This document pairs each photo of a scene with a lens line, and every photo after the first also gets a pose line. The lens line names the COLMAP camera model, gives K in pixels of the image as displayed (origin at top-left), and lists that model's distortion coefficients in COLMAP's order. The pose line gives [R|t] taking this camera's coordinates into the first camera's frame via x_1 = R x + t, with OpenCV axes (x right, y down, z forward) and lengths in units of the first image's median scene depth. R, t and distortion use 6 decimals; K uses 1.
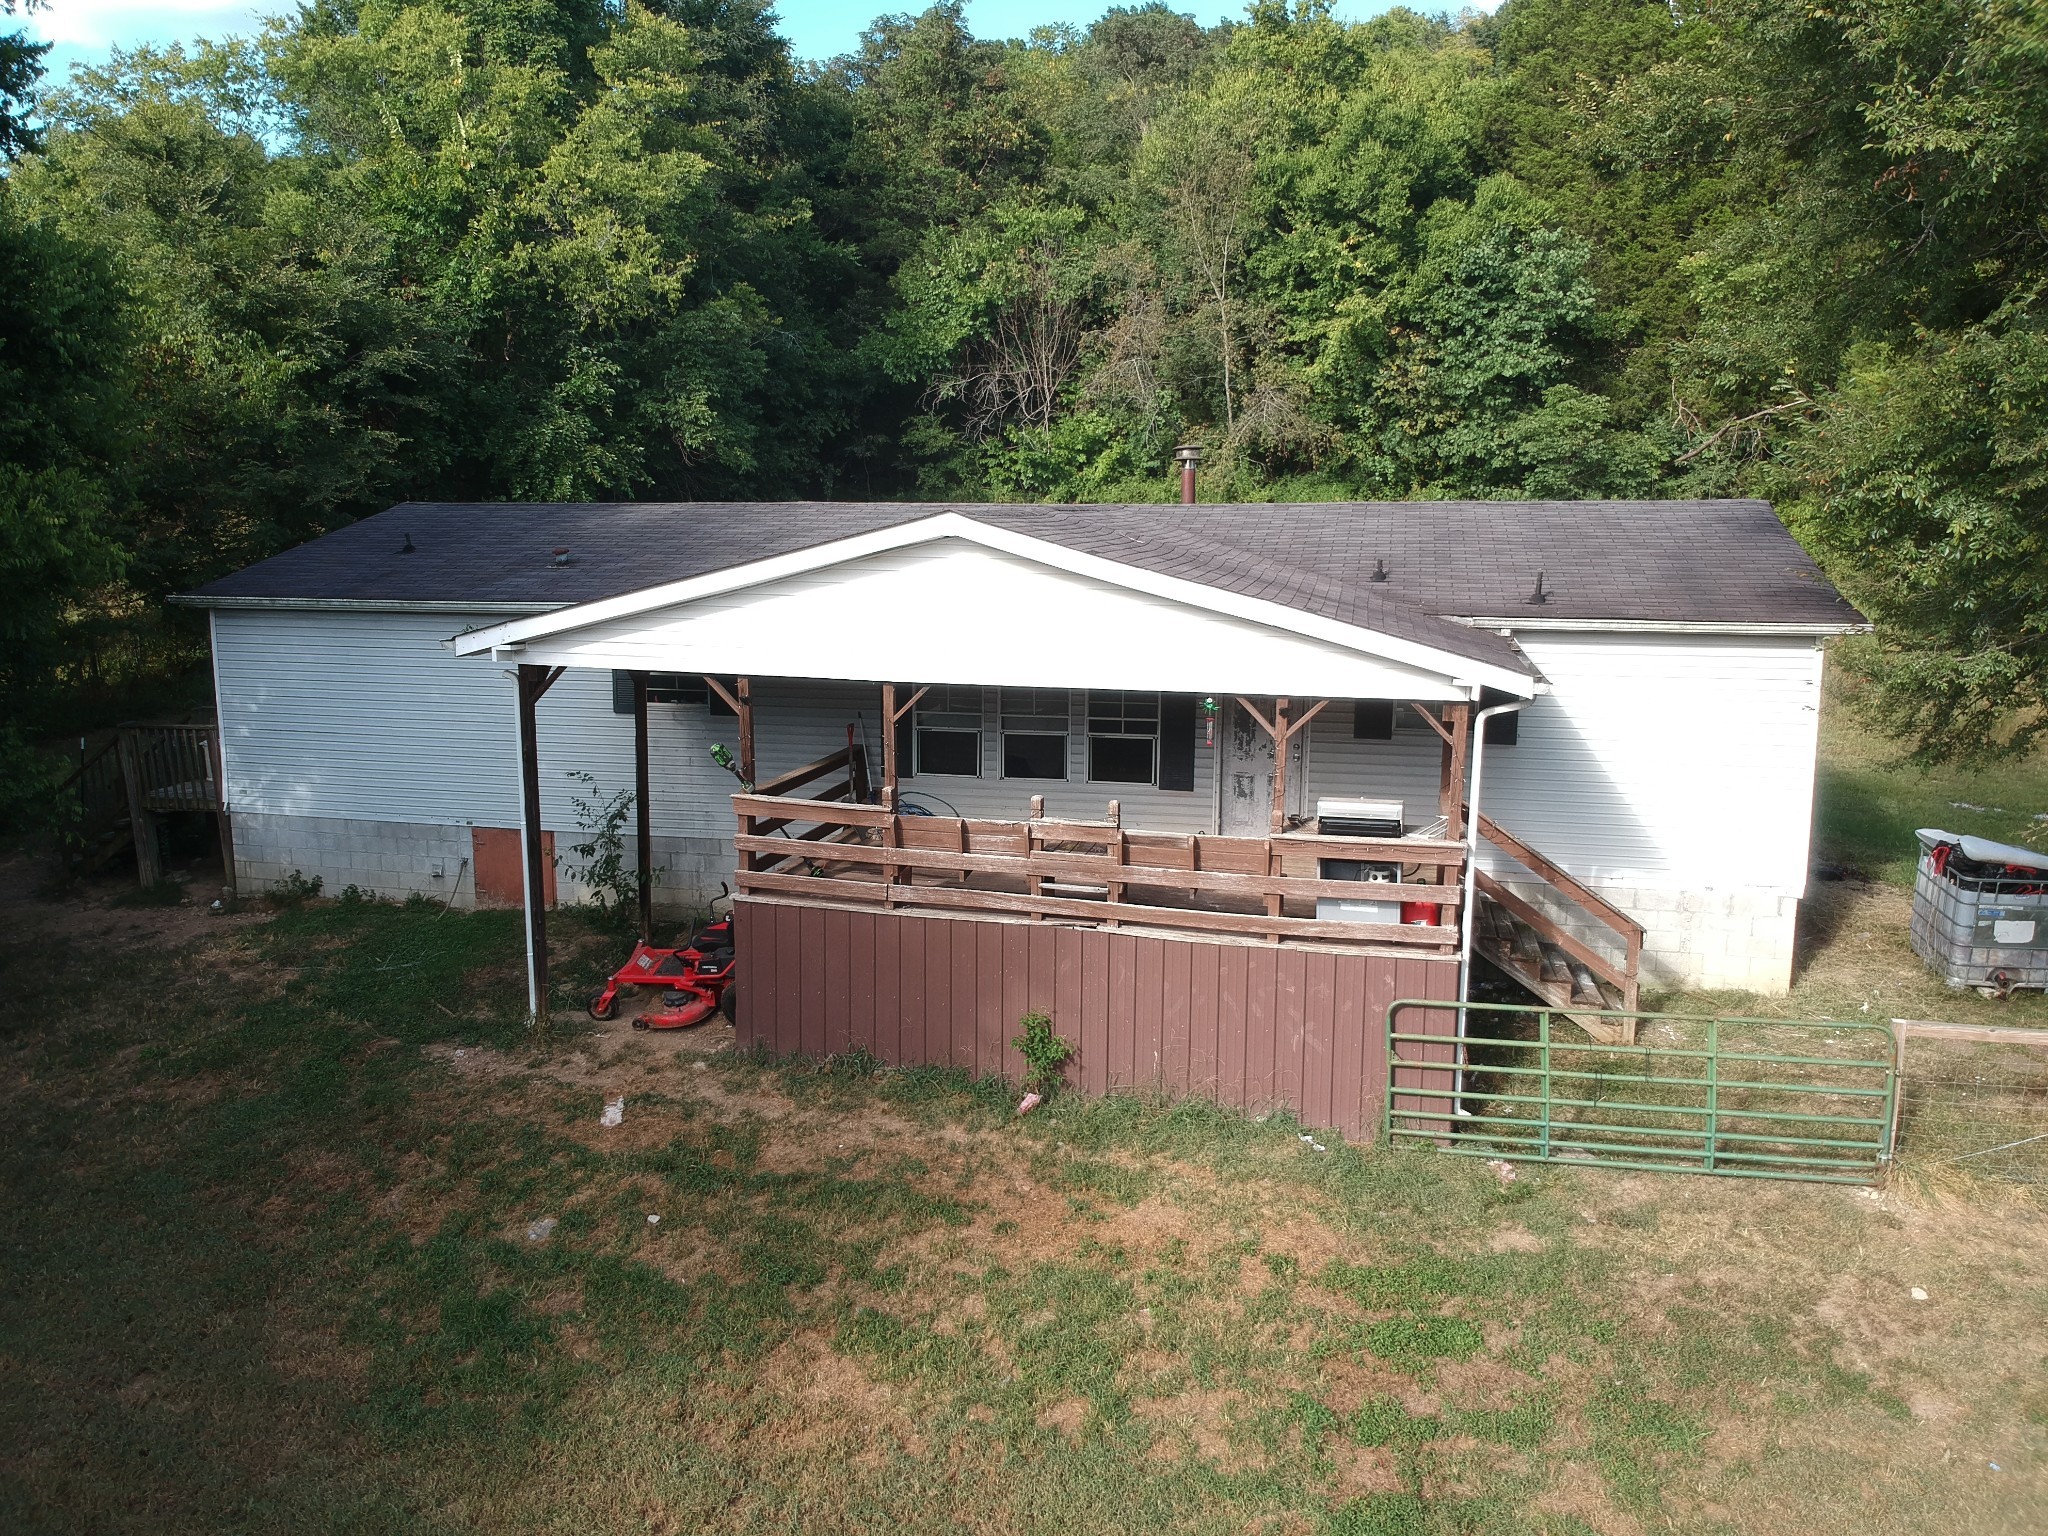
lens RADIAL K [[1547.1, 0, 1022.4], [0, 1547.1, 749.1], [0, 0, 1]] dist [0.072087, -0.145986]
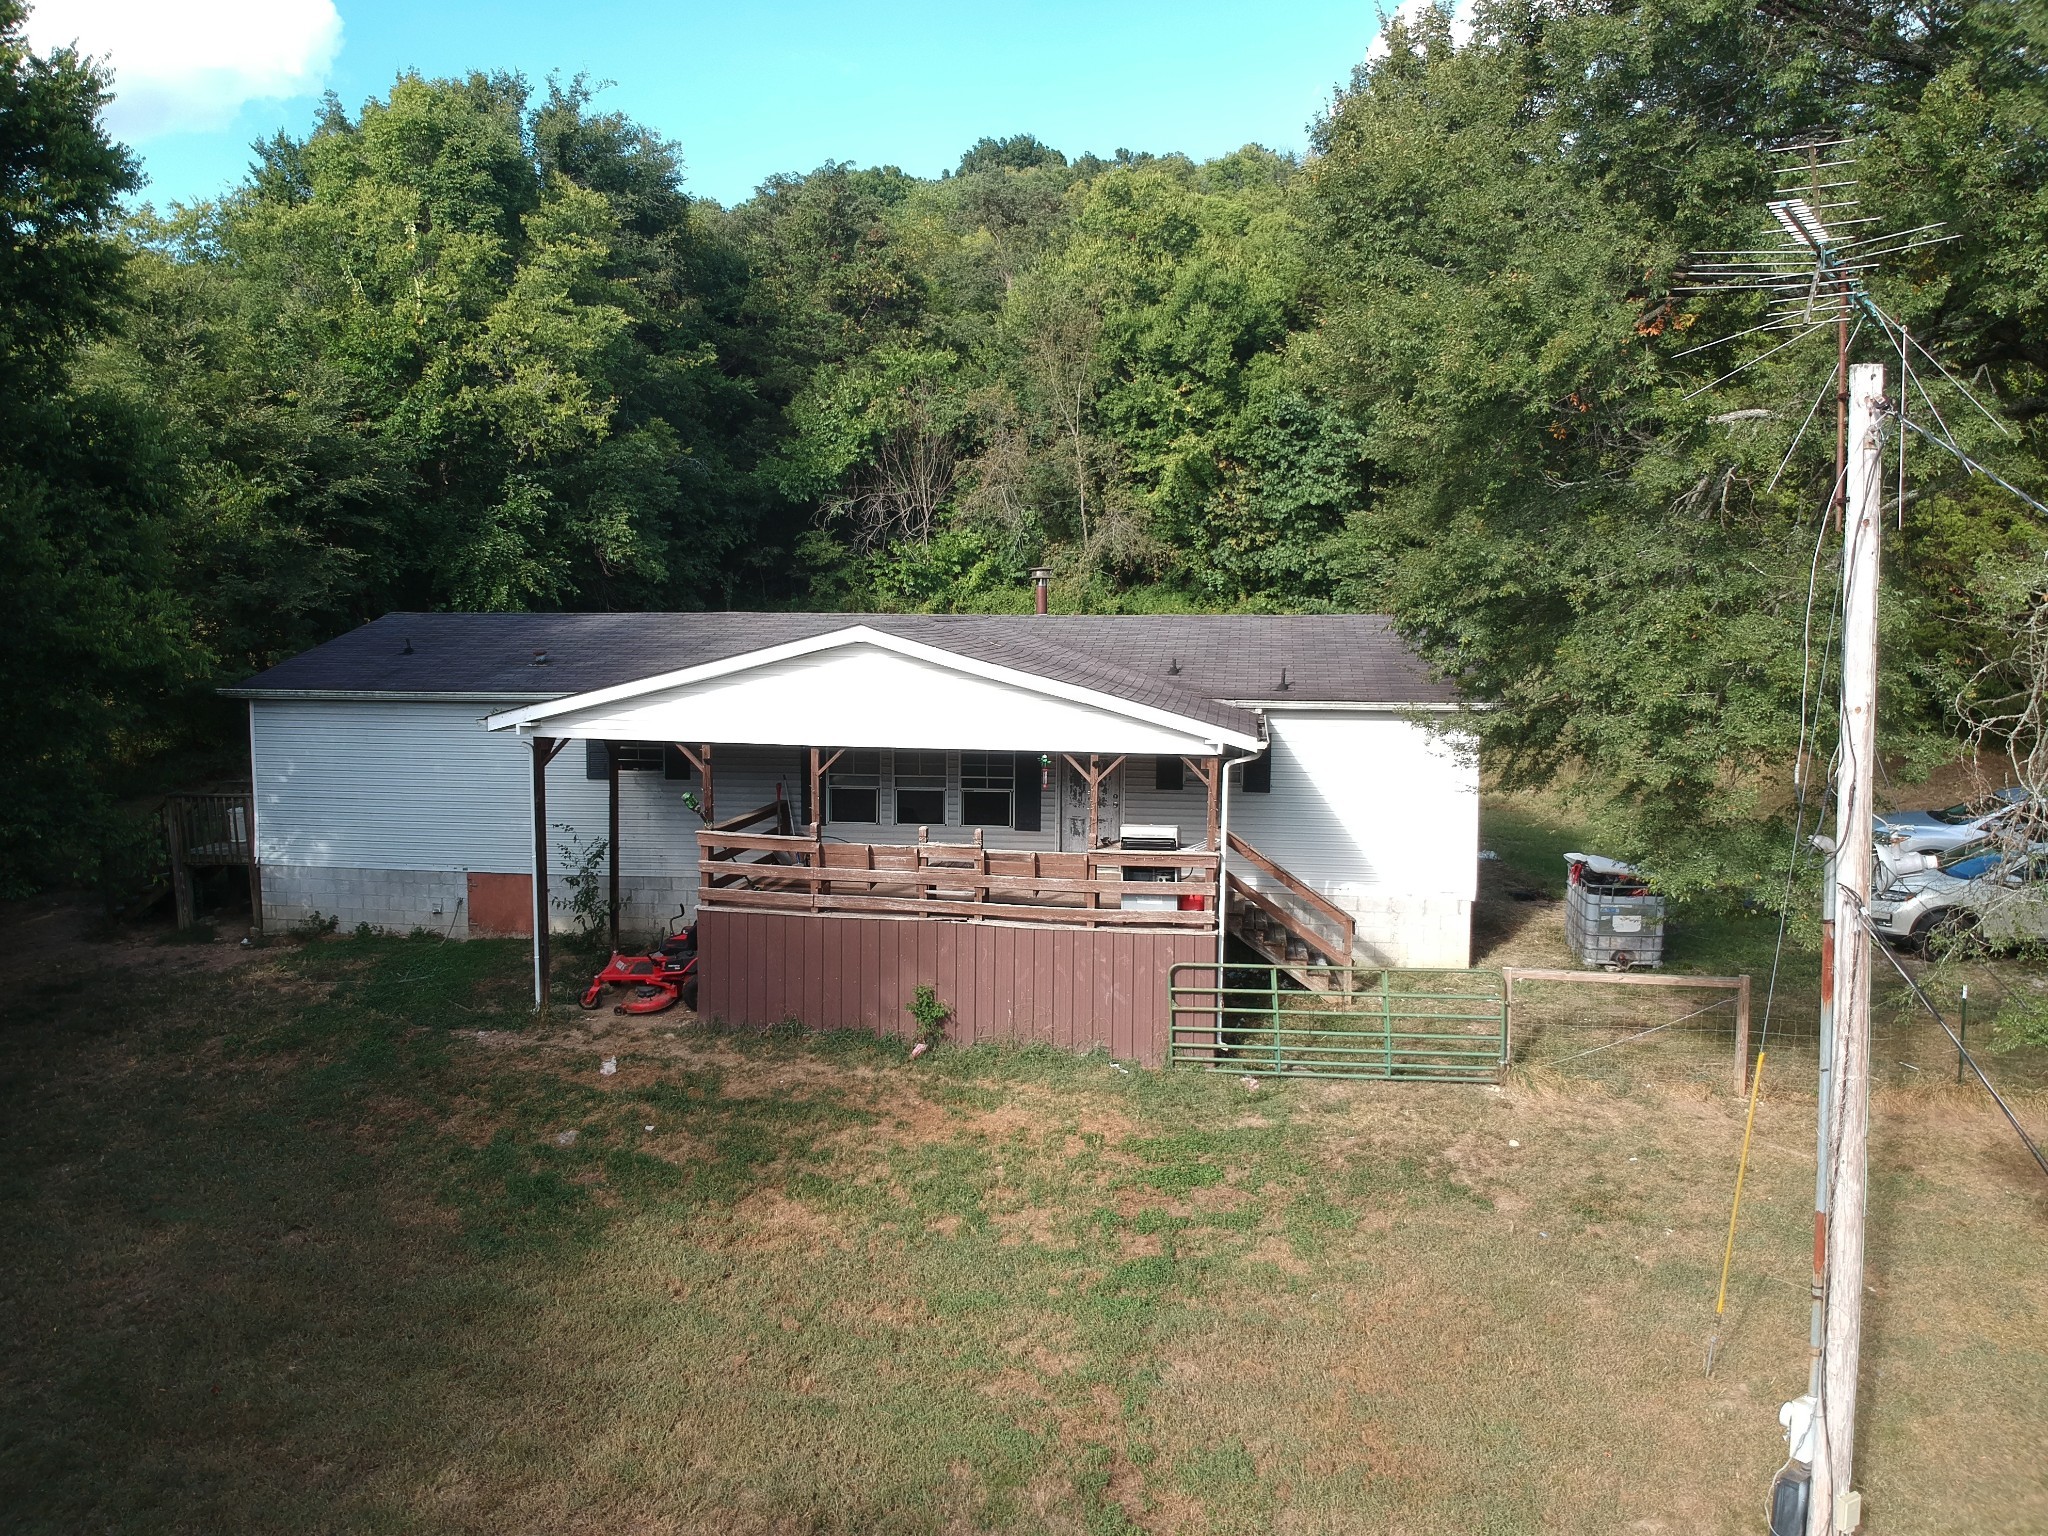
lens RADIAL K [[1547.1, 0, 1025.0], [0, 1547.1, 751.0], [0, 0, 1]] dist [0.072087, -0.145986]
pose [[0.996830, -0.006418, 0.079299, -0.006920], [0.011302, 0.998056, -0.061288, 0.038734], [-0.078752, 0.061990, 0.994965, -0.318076]]
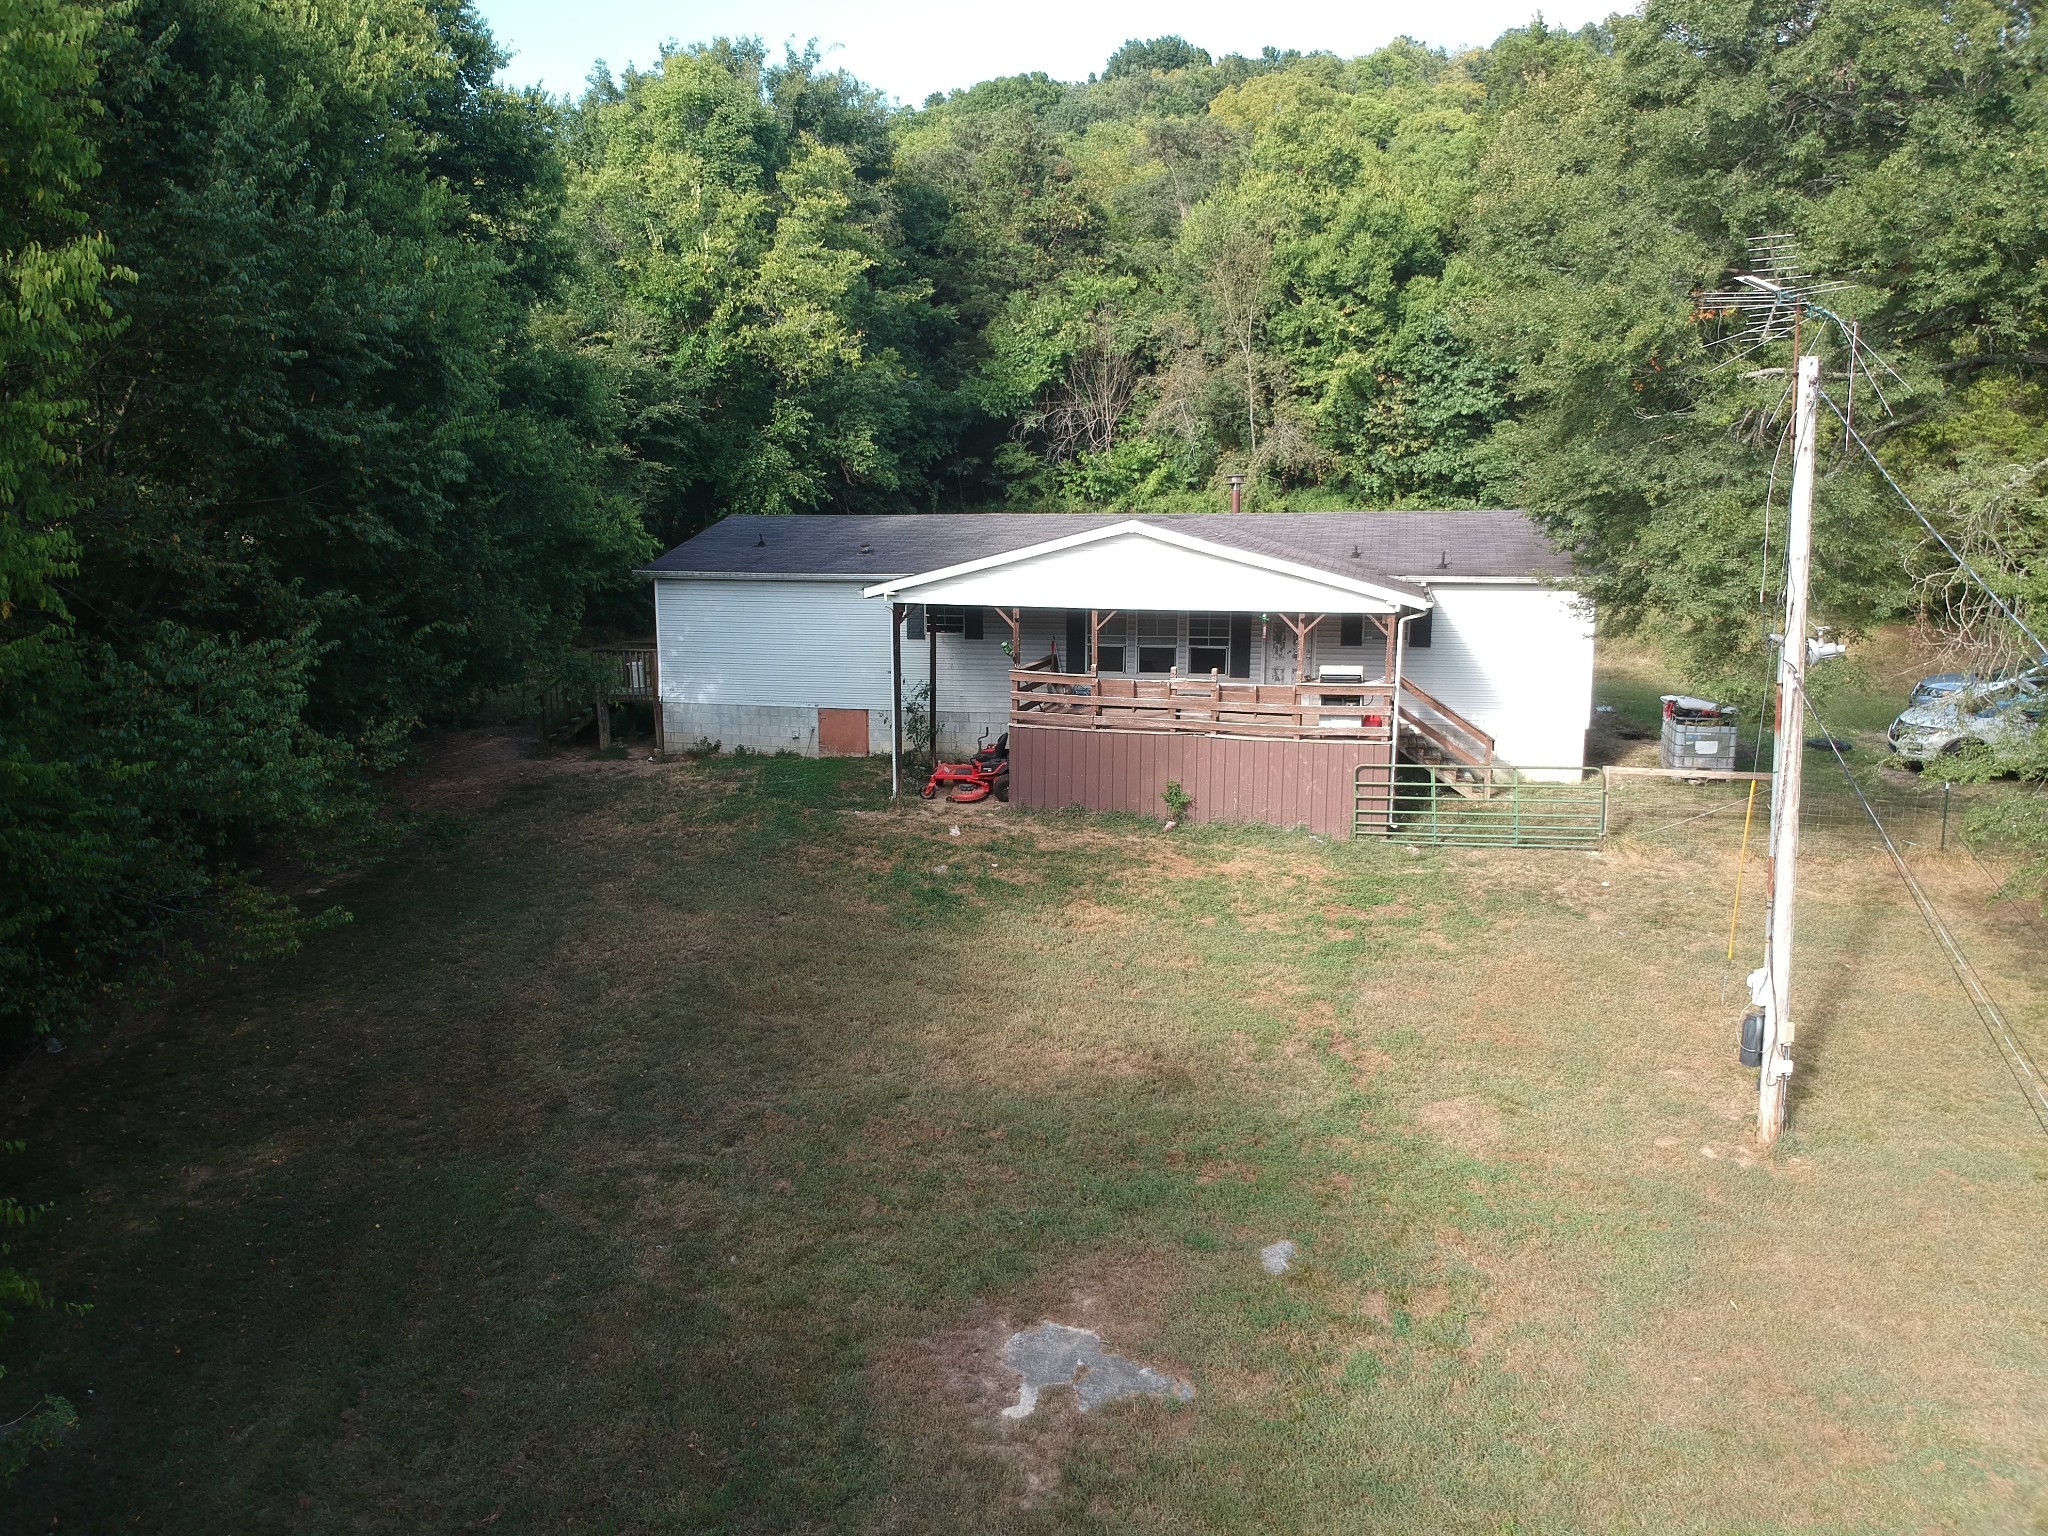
lens RADIAL K [[1547.1, 0, 1006.8], [0, 1547.1, 758.4], [0, 0, 1]] dist [0.072087, -0.145986]
pose [[0.999905, -0.001500, -0.013693, -0.138693], [0.001541, 0.999994, 0.002997, 0.111397], [0.013689, -0.003018, 0.999902, -0.749276]]
